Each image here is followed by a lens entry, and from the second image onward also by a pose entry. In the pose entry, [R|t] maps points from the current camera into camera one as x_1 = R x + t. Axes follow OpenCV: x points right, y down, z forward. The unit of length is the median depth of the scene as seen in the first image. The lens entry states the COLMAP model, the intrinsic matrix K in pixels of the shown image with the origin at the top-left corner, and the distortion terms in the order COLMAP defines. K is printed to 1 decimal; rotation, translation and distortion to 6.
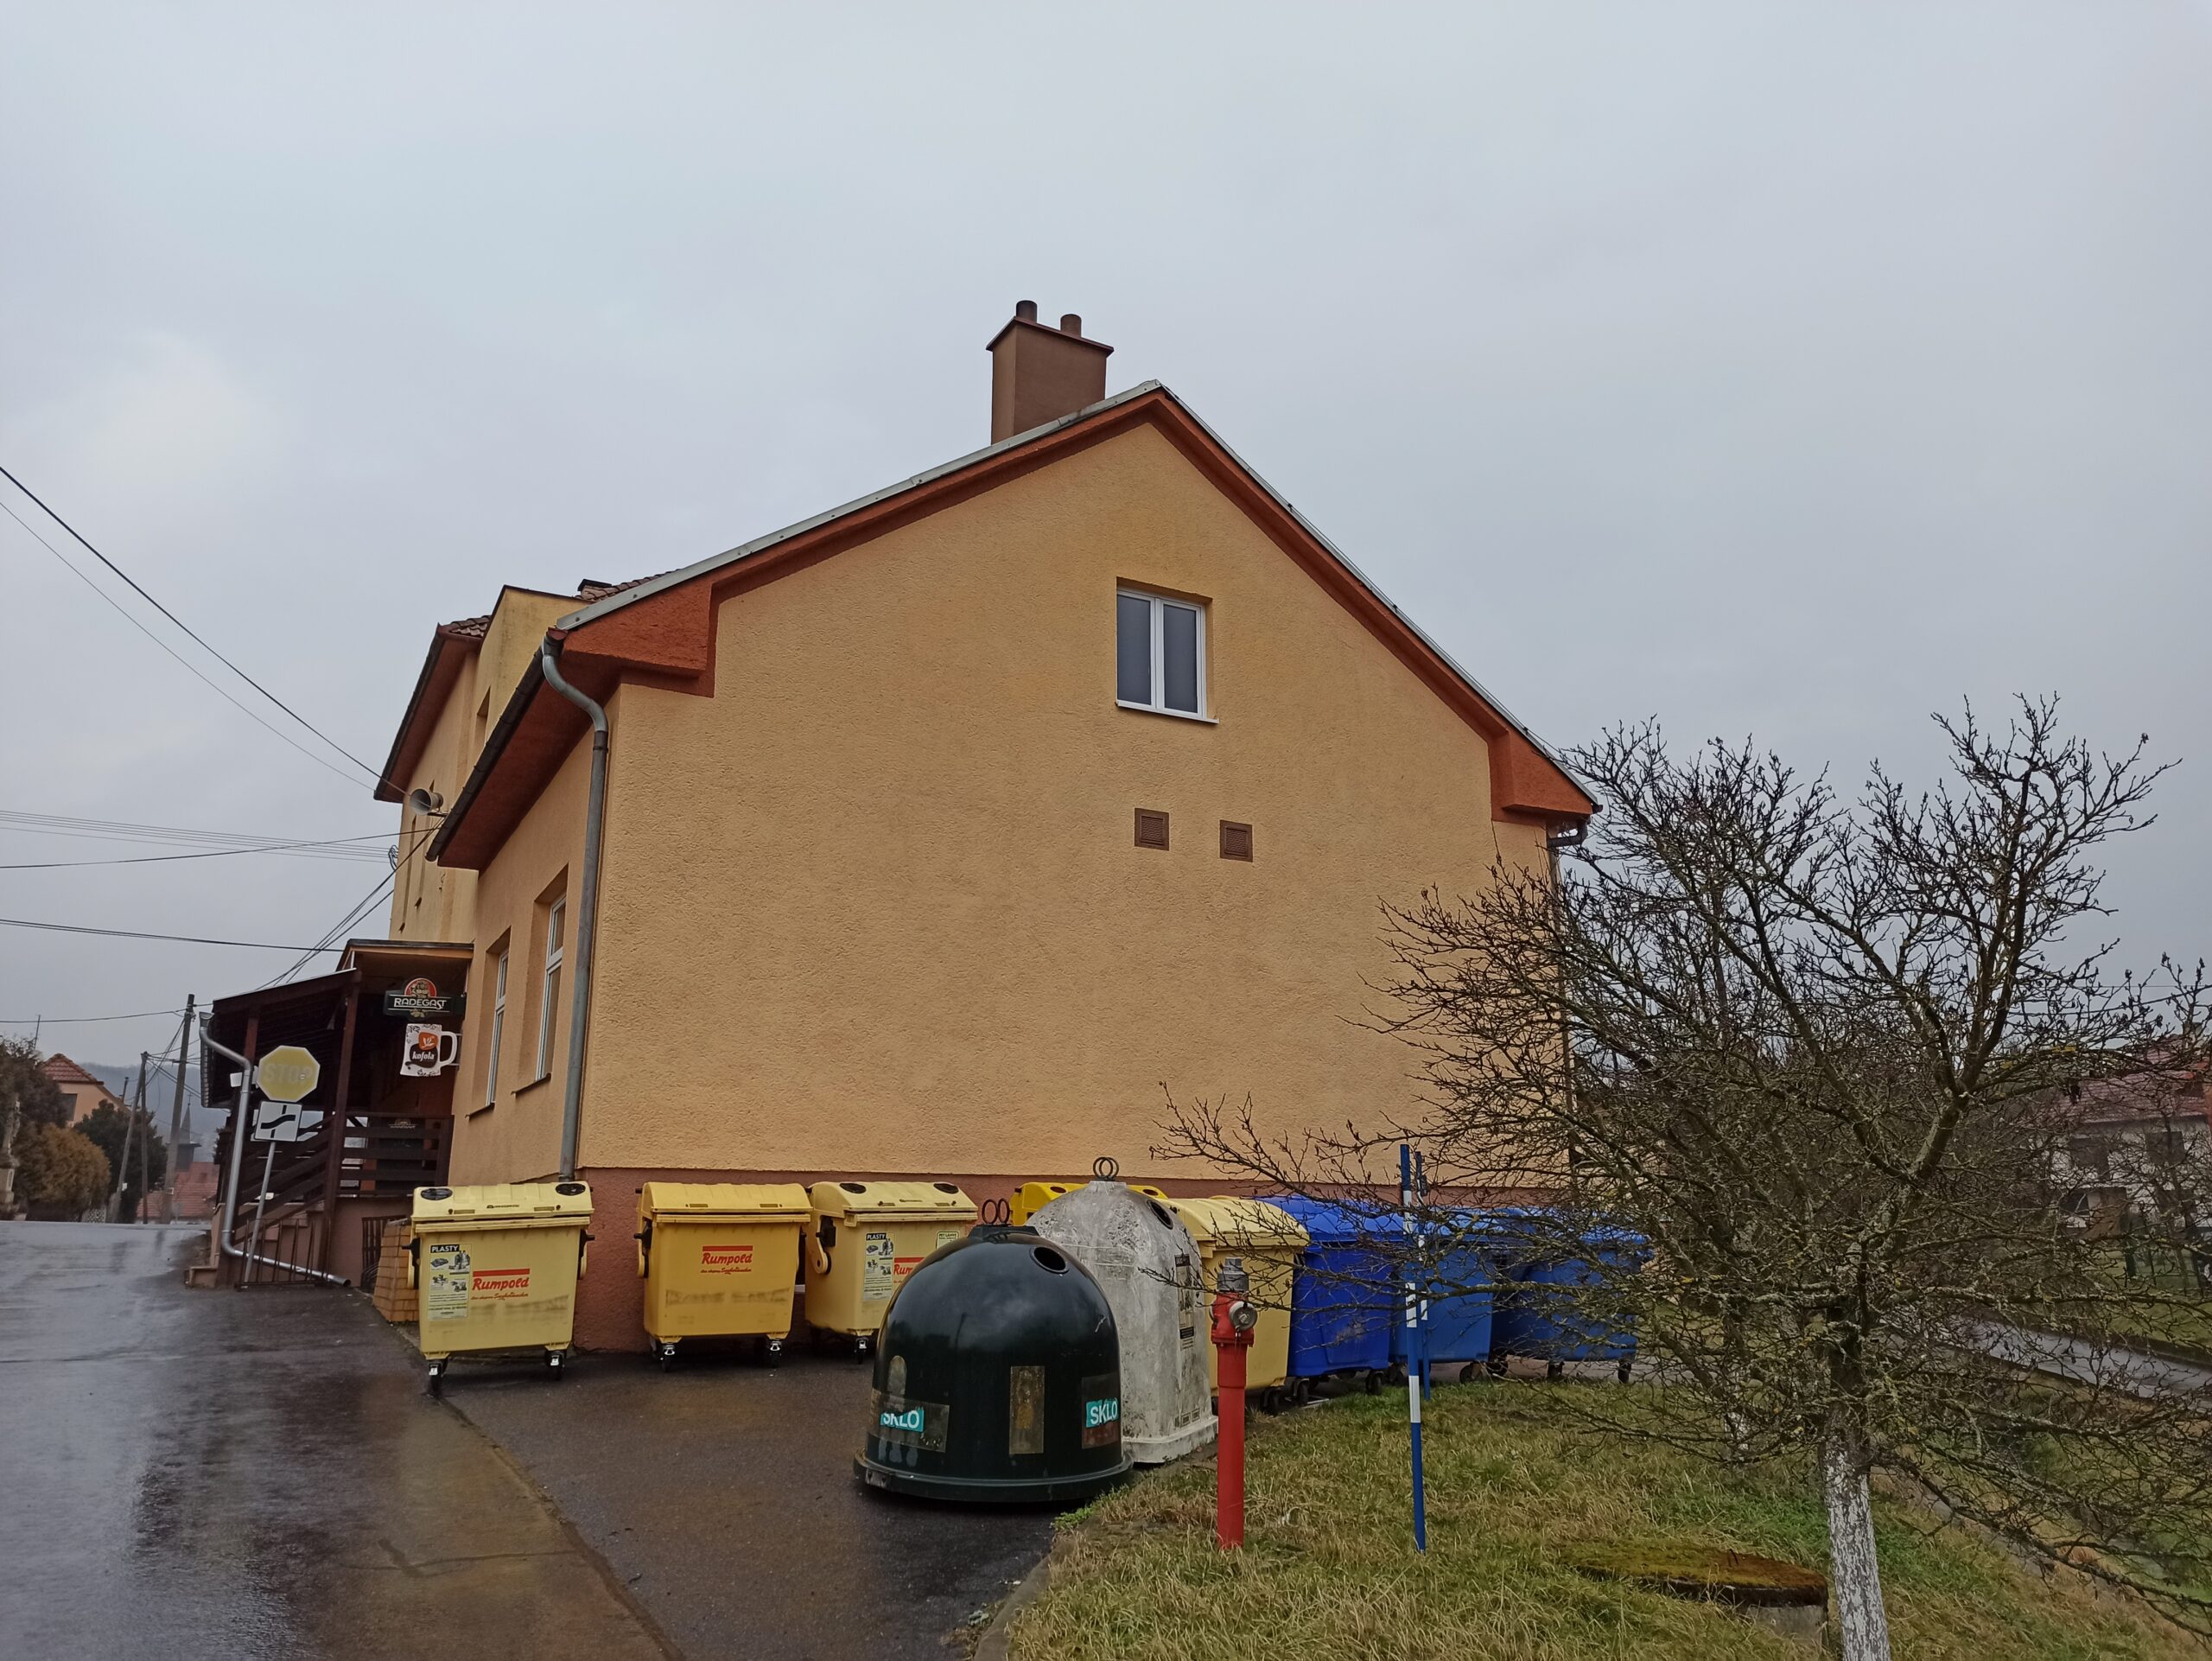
lens RADIAL K [[1571.8, 0, 1106.0], [0, 1571.8, 830.5], [0, 0, 1]] dist [0.023163, -0.000919]
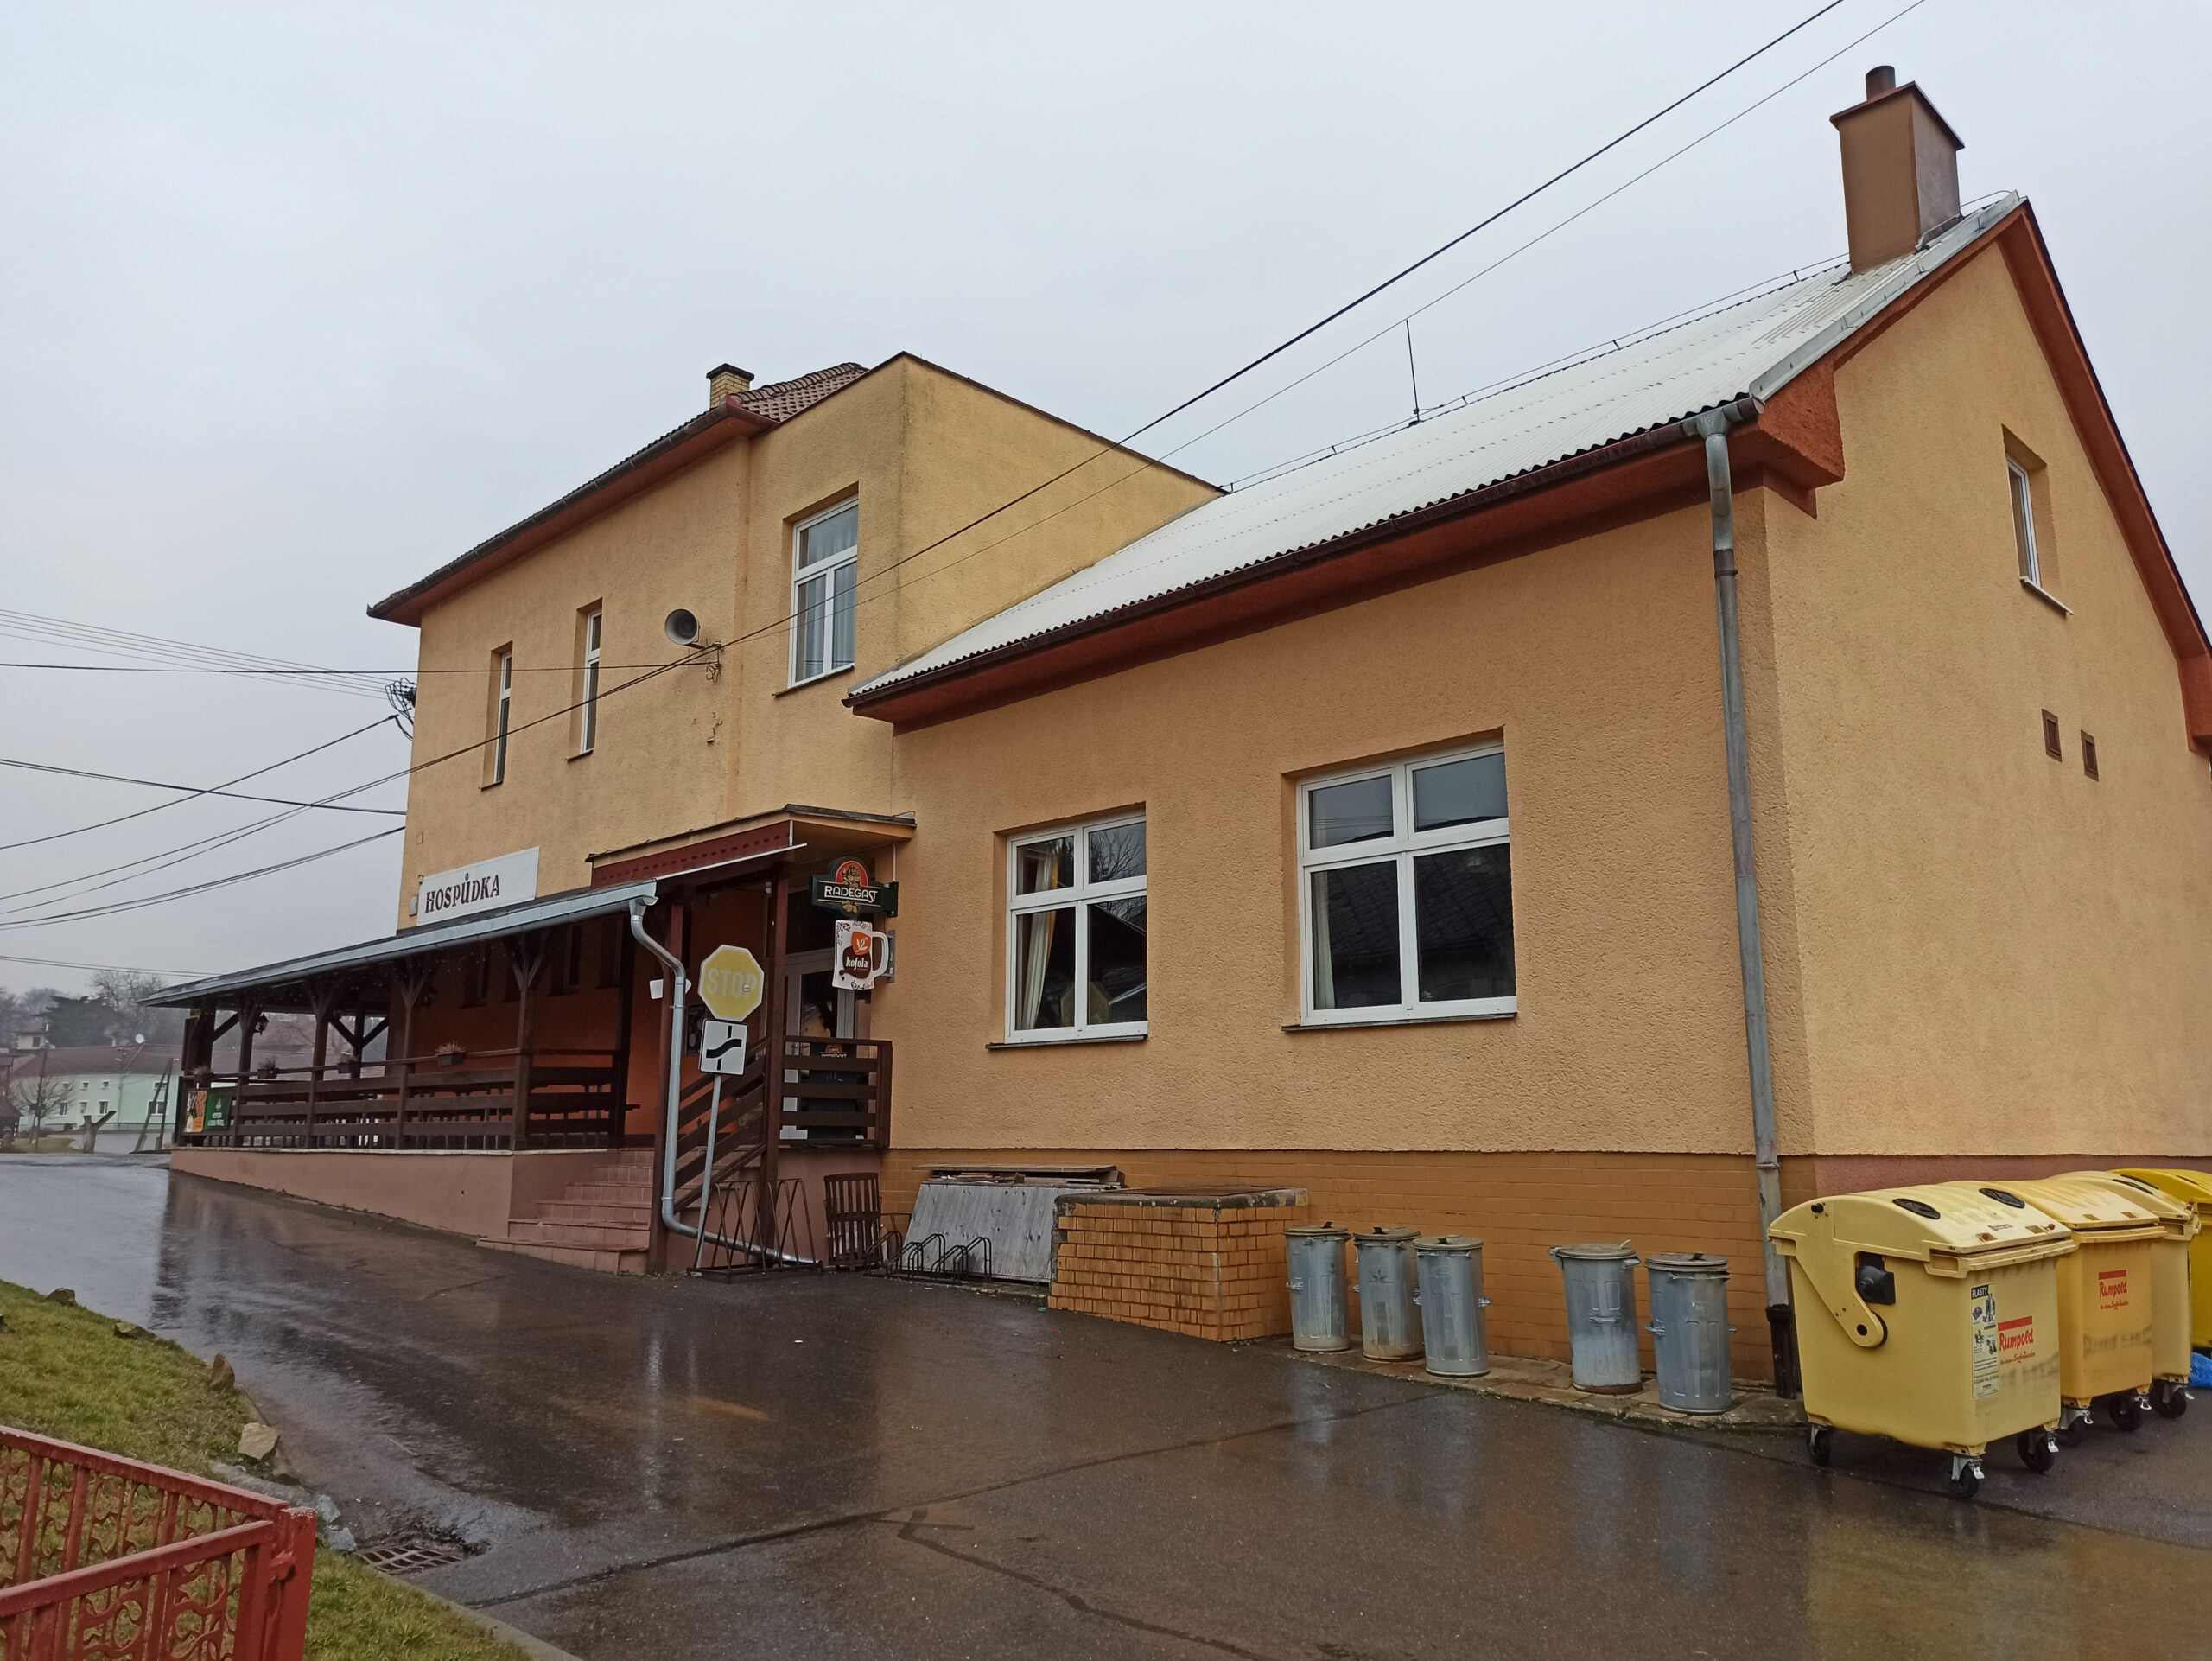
lens RADIAL K [[1571.8, 0, 1106.0], [0, 1571.8, 830.5], [0, 0, 1]] dist [0.023163, -0.000919]
pose [[0.963725, 0.055011, 0.261166, -0.519867], [-0.071001, 0.996110, 0.052182, 0.031526], [-0.257280, -0.068832, 0.963882, 0.245969]]
